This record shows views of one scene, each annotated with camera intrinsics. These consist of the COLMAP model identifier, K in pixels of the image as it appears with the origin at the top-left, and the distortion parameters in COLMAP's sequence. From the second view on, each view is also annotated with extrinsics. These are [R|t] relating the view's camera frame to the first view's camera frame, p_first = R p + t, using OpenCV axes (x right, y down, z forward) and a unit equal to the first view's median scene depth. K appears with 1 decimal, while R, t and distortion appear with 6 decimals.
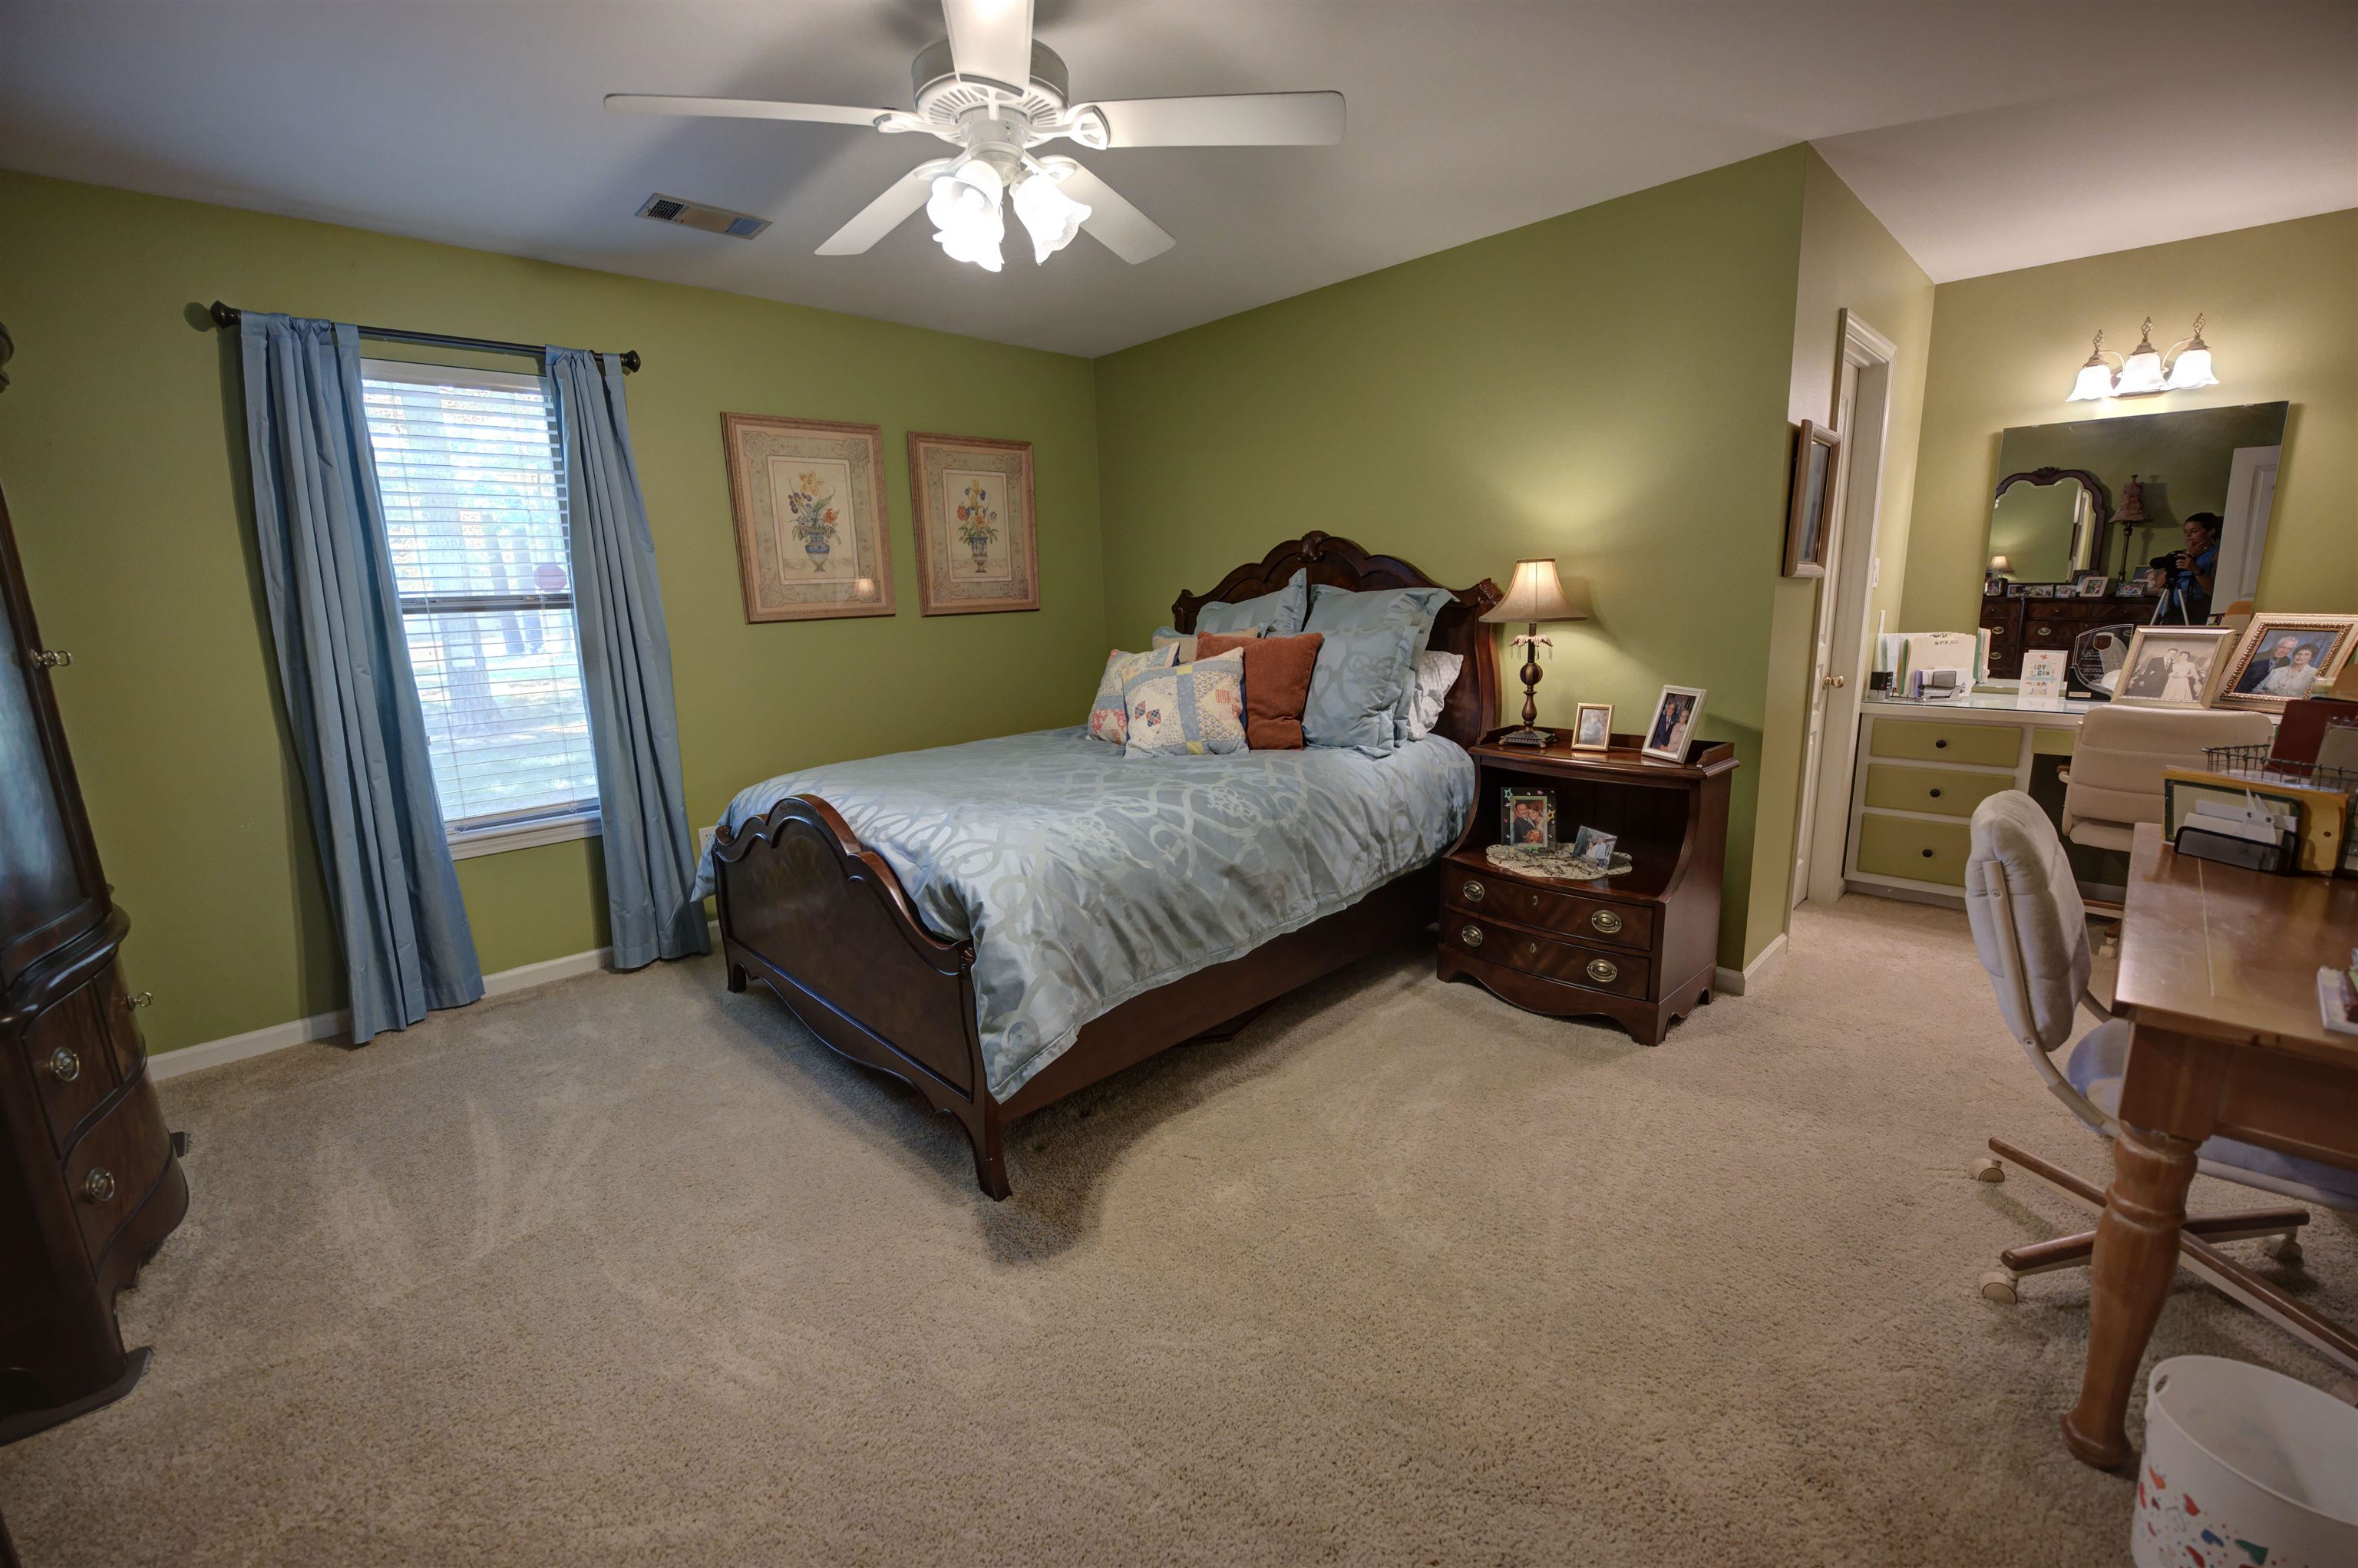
lens RADIAL K [[949.5, 0, 1187.6], [0, 949.5, 783.4], [0, 0, 1]] dist [-0.022536, 0.000677]
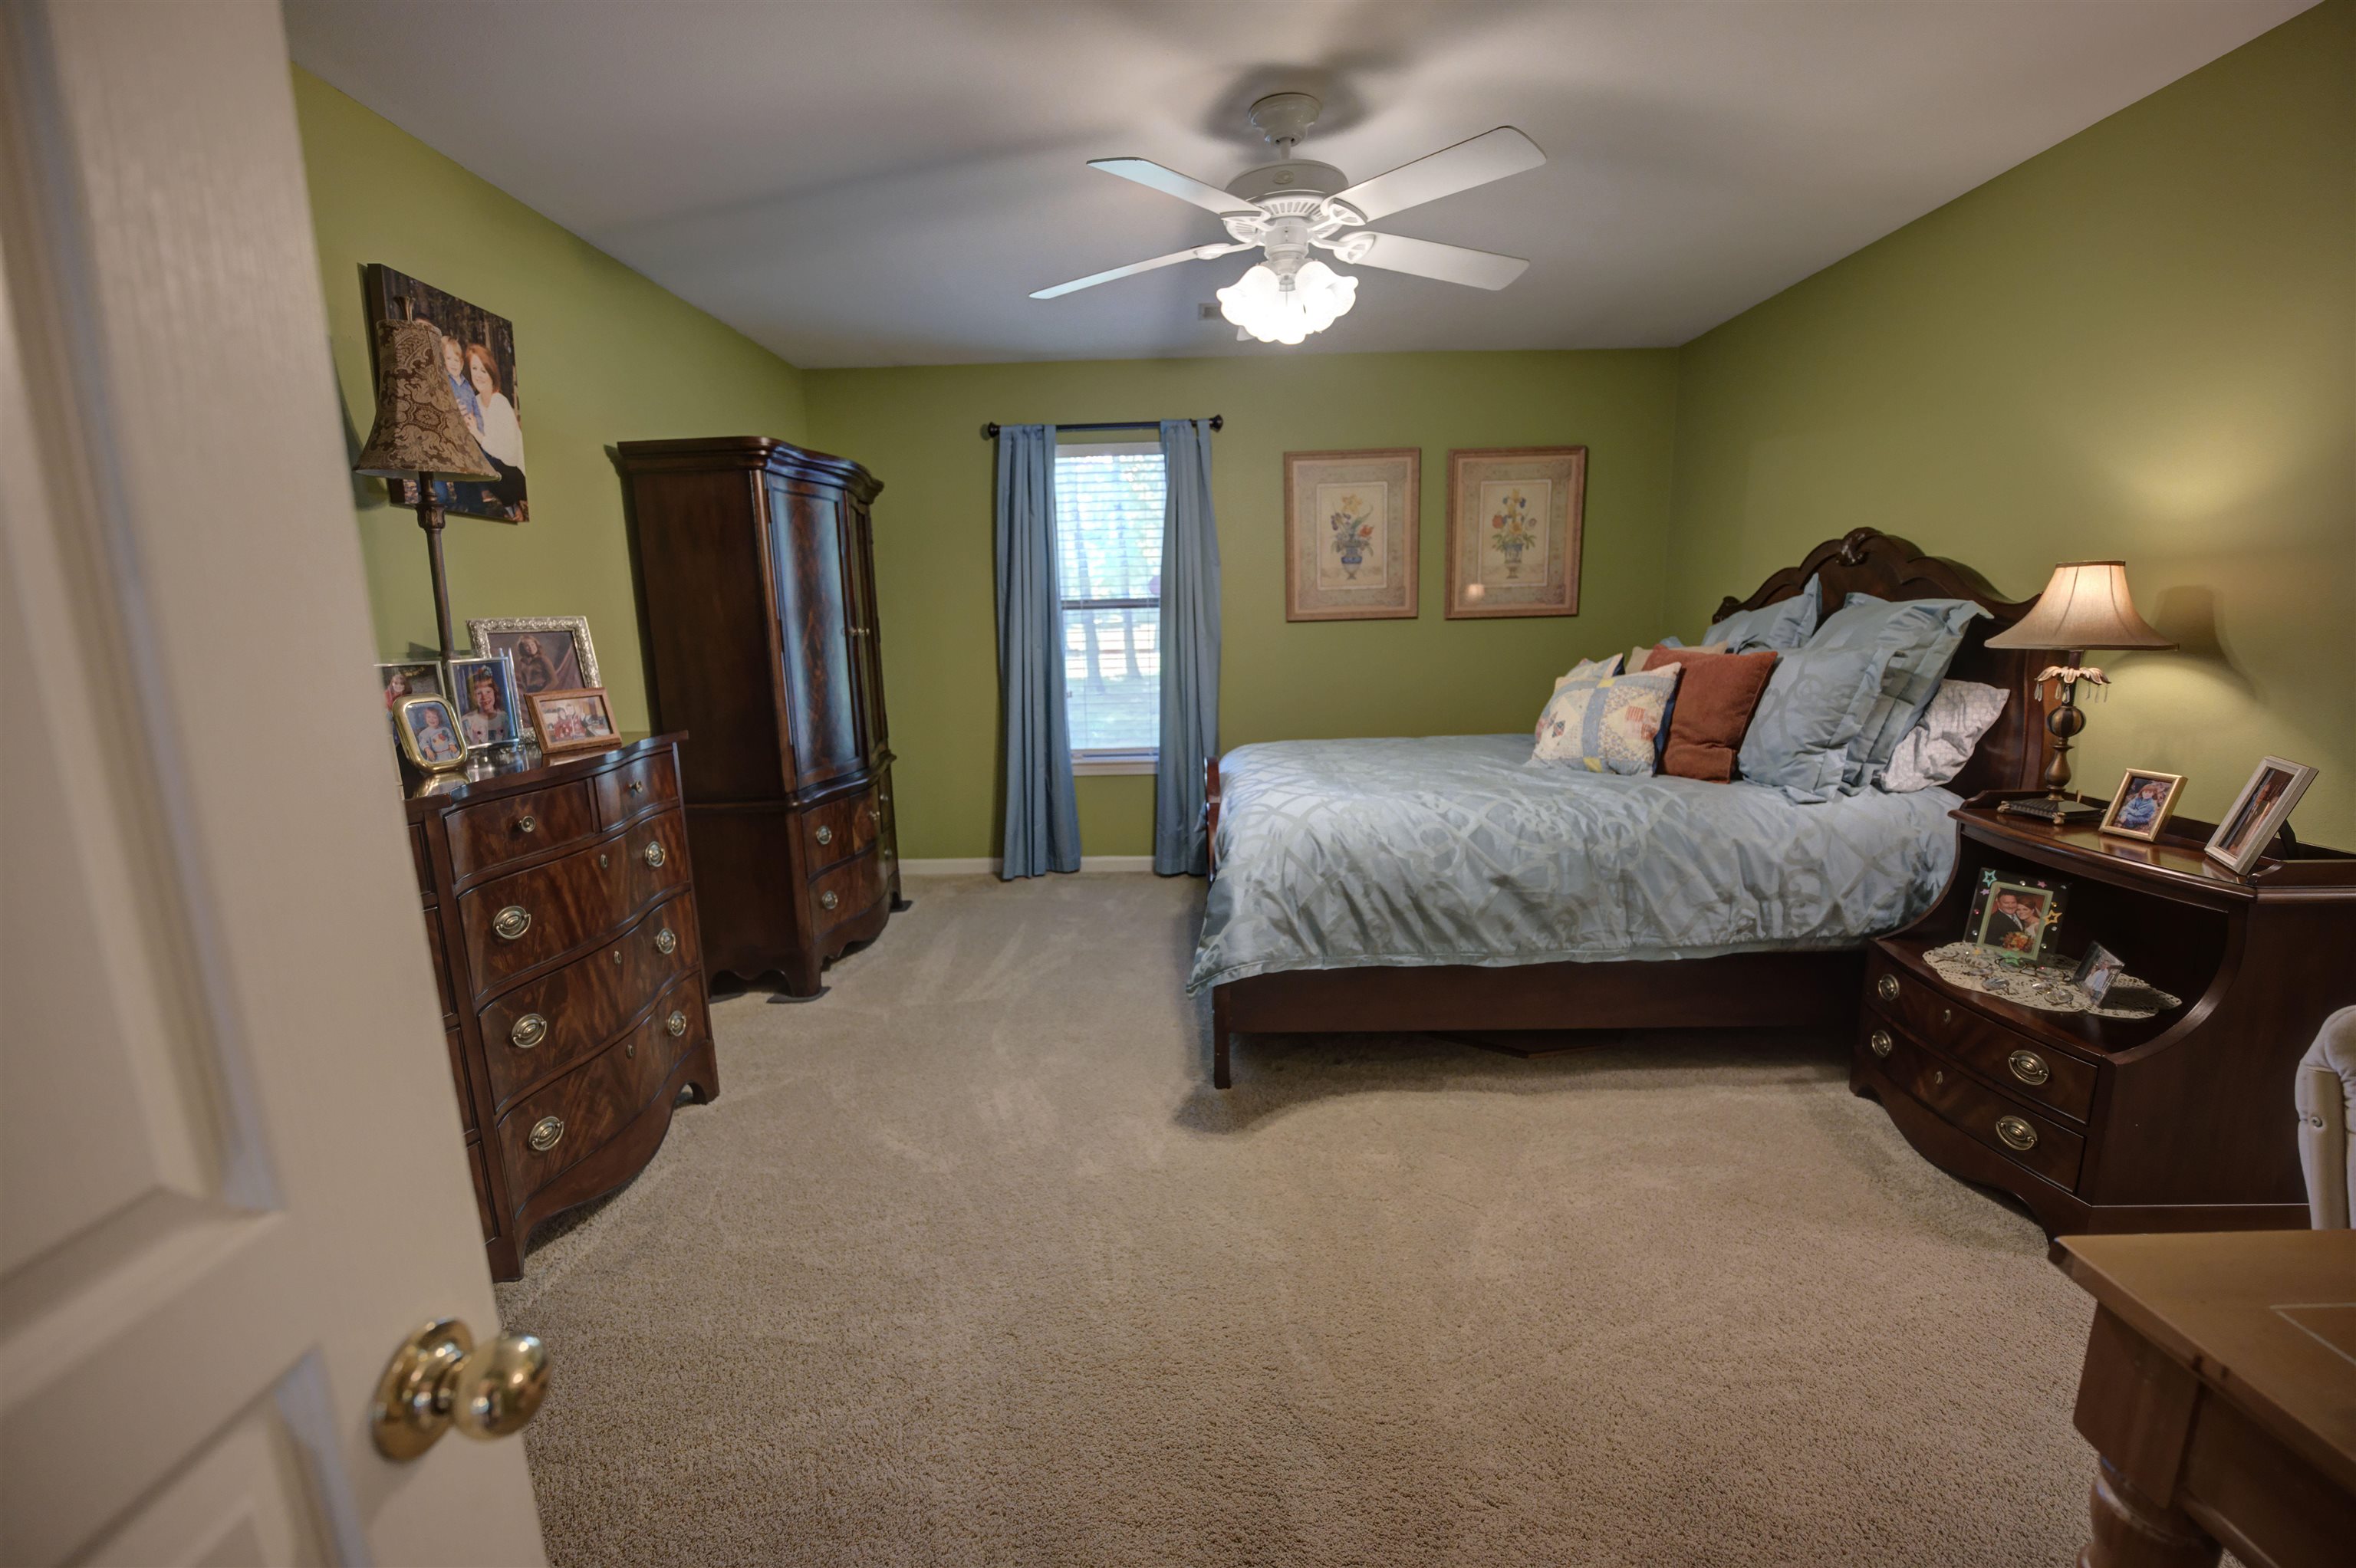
lens RADIAL K [[954.2, 0, 1178.0], [0, 954.2, 784.0], [0, 0, 1]] dist [-0.017322, 0.000195]
pose [[0.709730, 0.140558, -0.690310, 0.386397], [-0.138352, 0.988621, 0.059055, -0.017153], [0.690755, 0.053593, 0.721100, 0.019849]]
